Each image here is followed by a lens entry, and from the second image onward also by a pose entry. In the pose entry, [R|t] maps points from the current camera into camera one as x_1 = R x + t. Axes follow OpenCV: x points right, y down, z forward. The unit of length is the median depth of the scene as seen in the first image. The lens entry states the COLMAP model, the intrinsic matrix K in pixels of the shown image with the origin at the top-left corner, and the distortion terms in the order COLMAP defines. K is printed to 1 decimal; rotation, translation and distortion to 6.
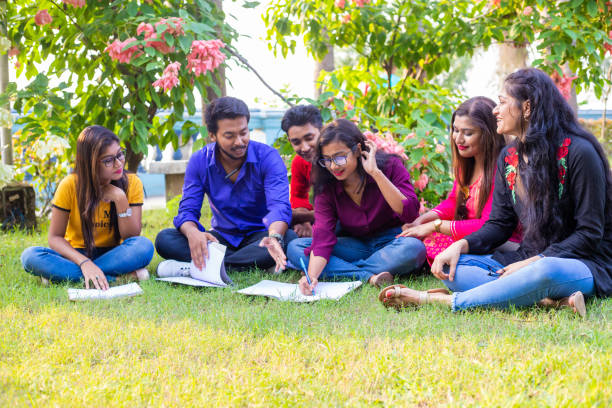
lens RADIAL K [[1088.8, 0, 306.0], [0, 1088.8, 204.0], [0, 0, 1]] dist [-0.071275, -0.244123]
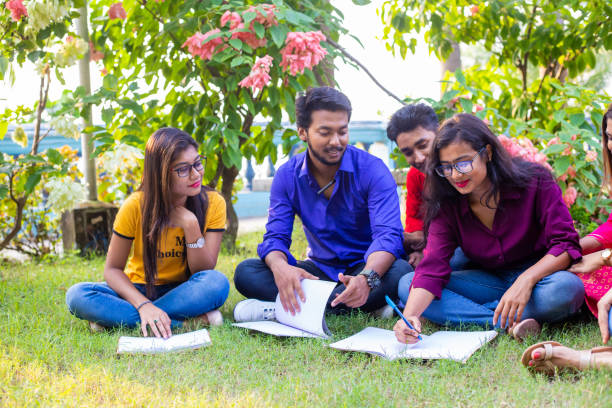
lens RADIAL K [[1088.8, 0, 306.0], [0, 1088.8, 204.0], [0, 0, 1]] dist [-0.071275, -0.244123]
pose [[0.992847, -0.011497, -0.118835, 0.007573], [0.009517, 0.999806, -0.017216, -0.003018], [0.119010, 0.015962, 0.992765, 0.175051]]
